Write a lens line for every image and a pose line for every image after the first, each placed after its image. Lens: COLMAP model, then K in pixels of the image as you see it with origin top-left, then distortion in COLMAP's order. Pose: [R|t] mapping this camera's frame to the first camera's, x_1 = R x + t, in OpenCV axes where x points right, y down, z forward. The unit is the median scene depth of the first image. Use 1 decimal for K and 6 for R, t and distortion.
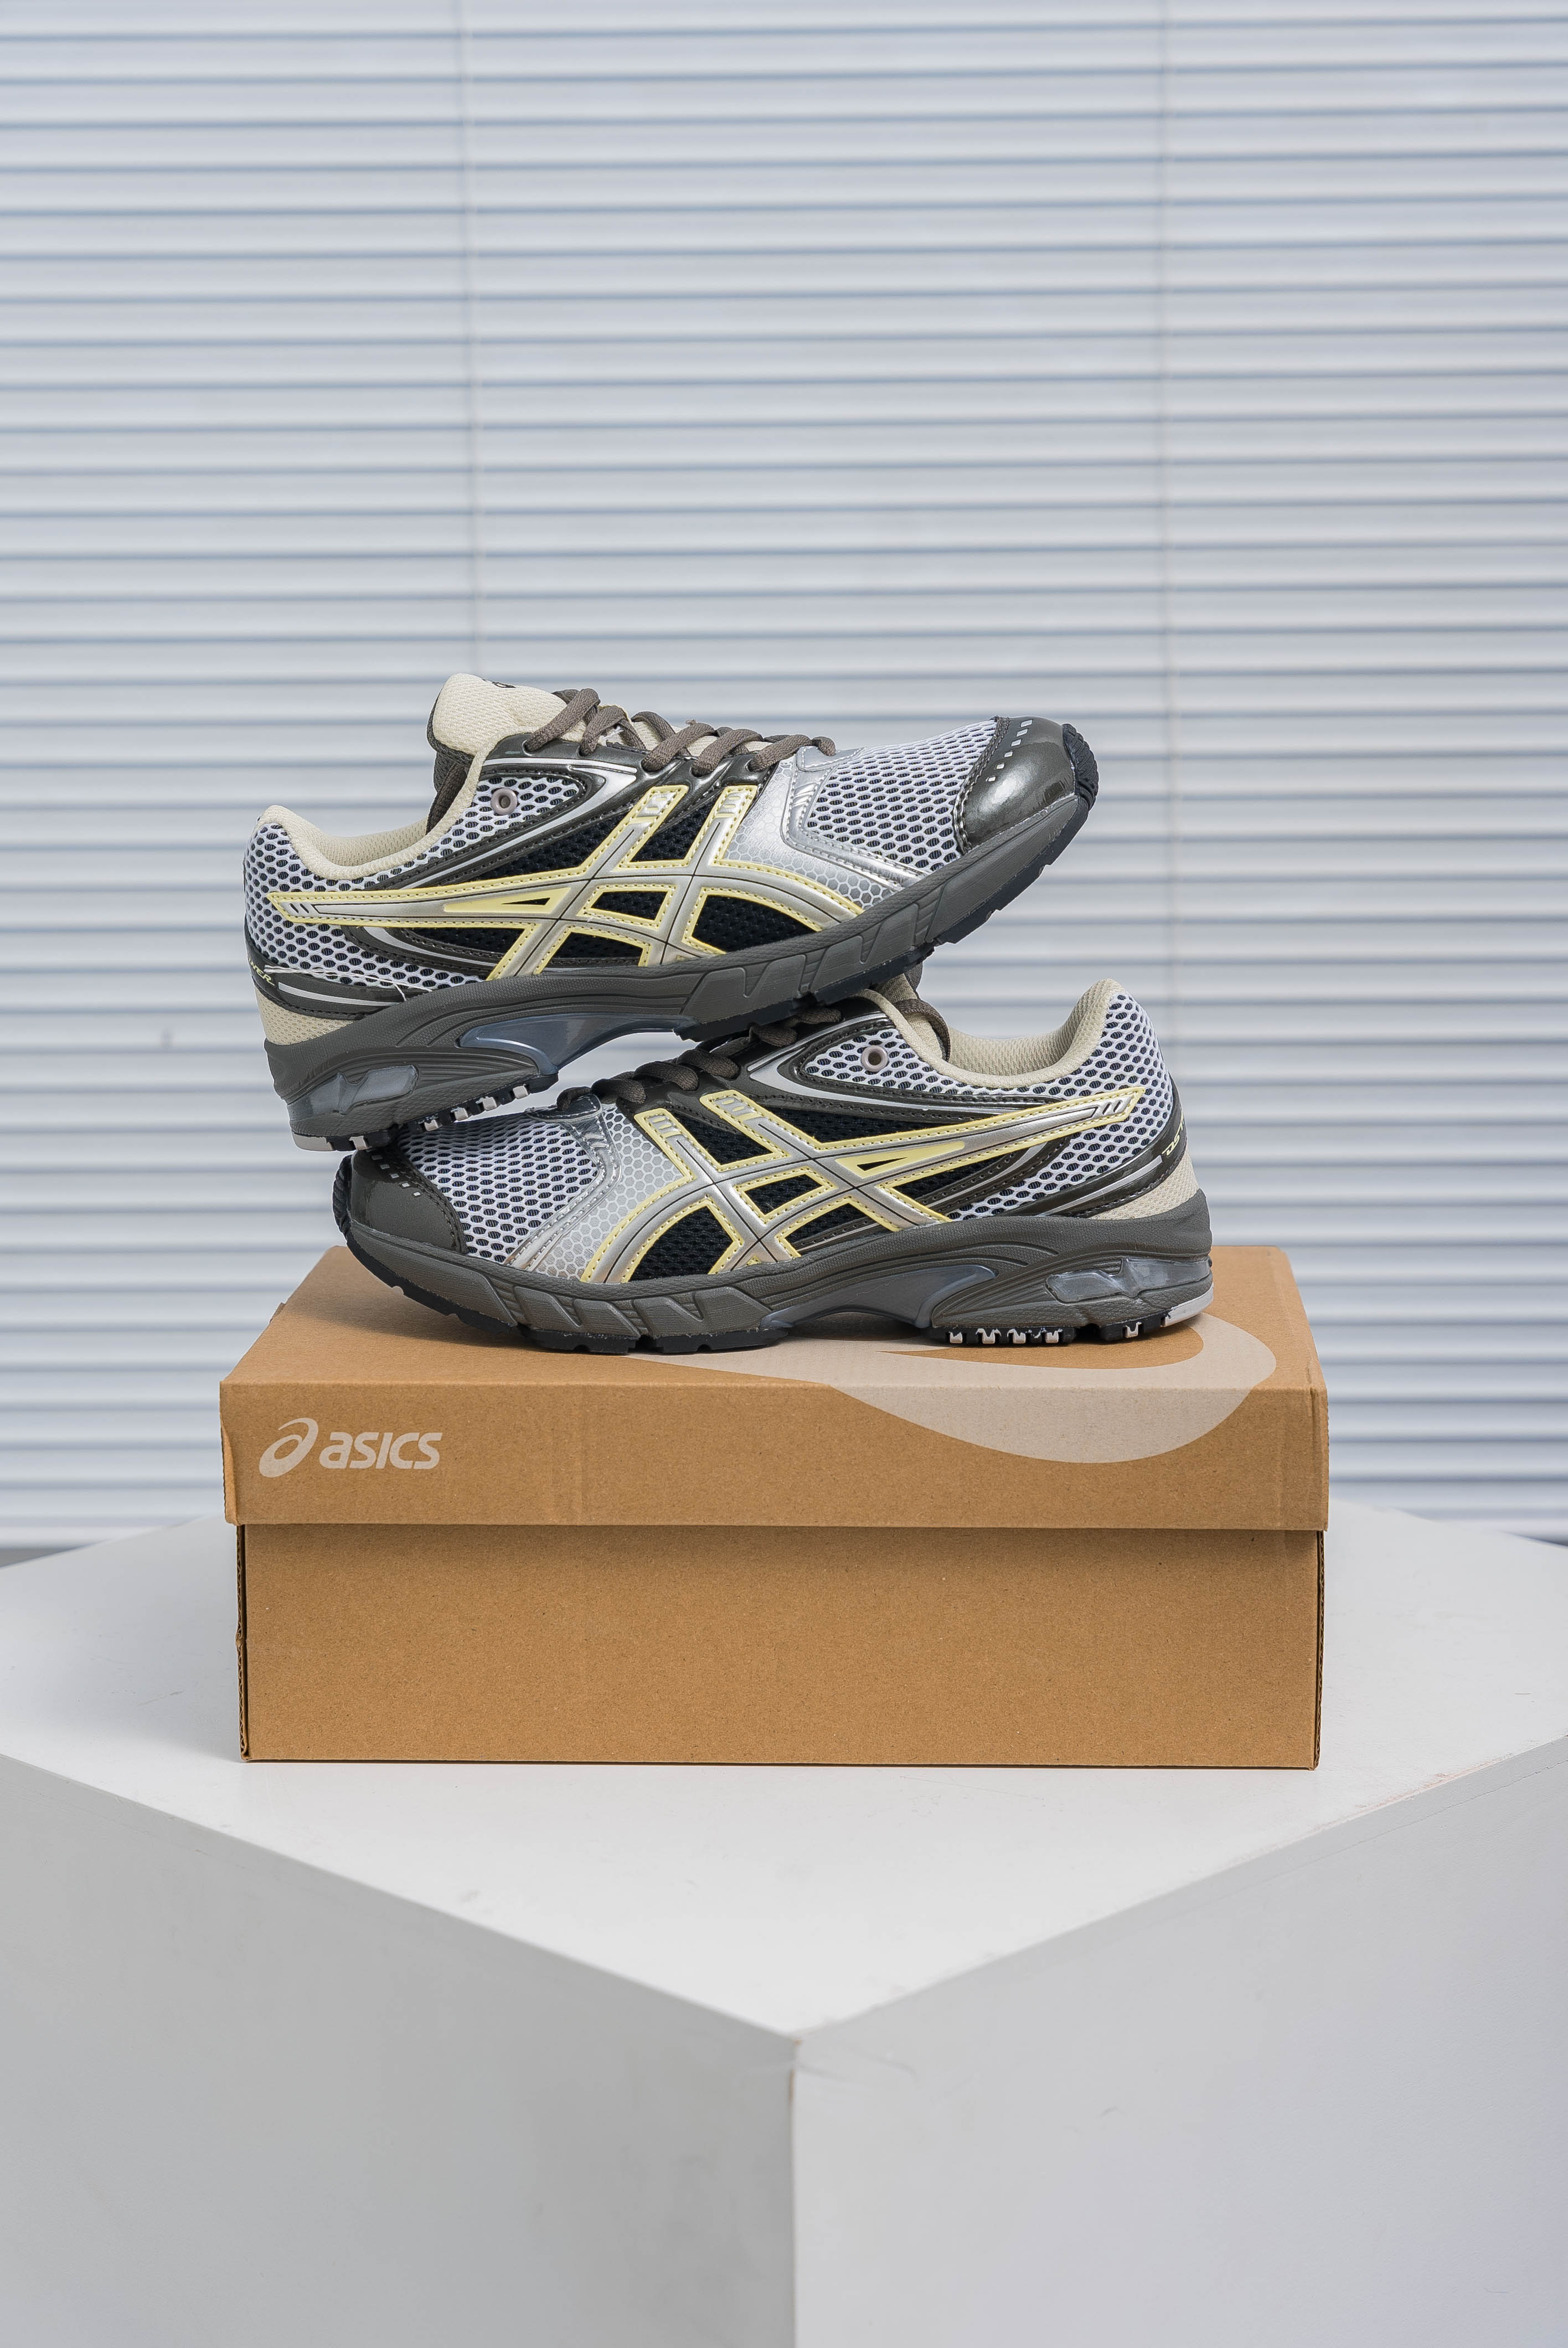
lens RADIAL K [[4354.4, 0, 779.4], [0, 4354.4, 1175.3], [0, 0, 1]] dist [-0.033245, 0.000000]
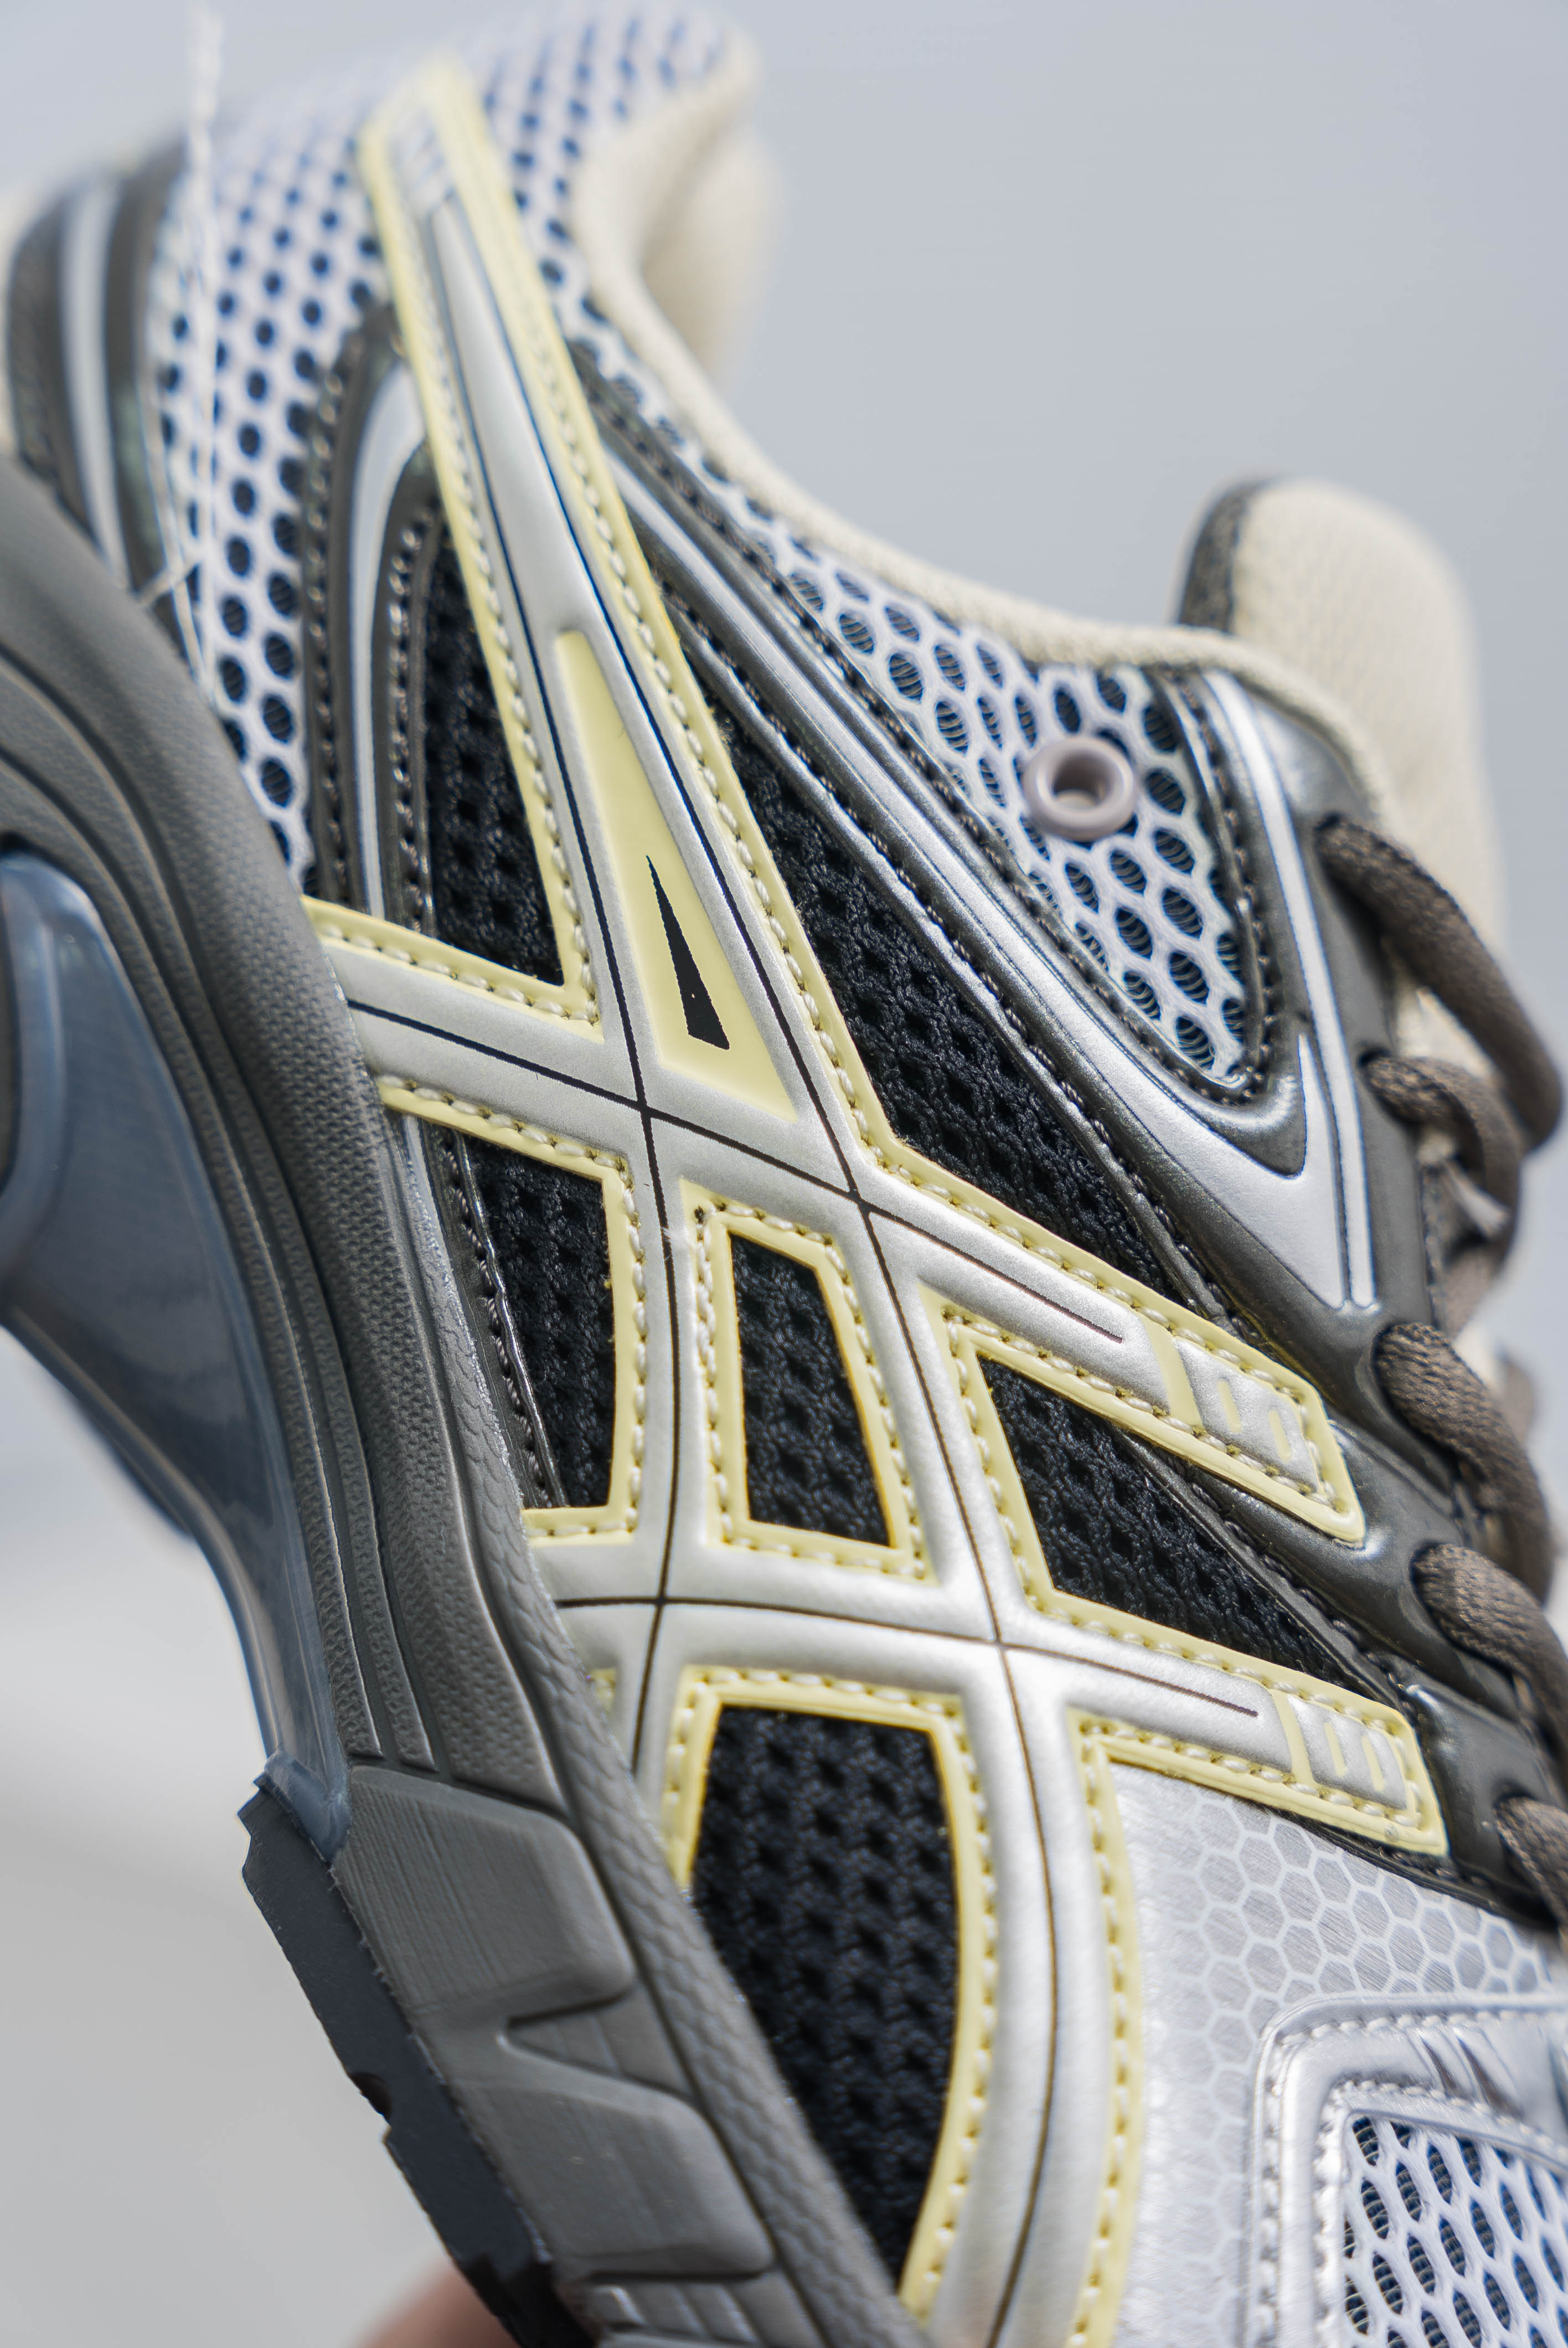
lens RADIAL K [[4354.4, 0, 791.6], [0, 4354.4, 1177.4], [0, 0, 1]] dist [-0.033245, 0.000000]
pose [[0.248574, 0.942105, -0.225054, 0.004194], [-0.962127, 0.213310, -0.169734, -0.027809], [-0.111901, 0.258723, 0.959448, 0.786993]]
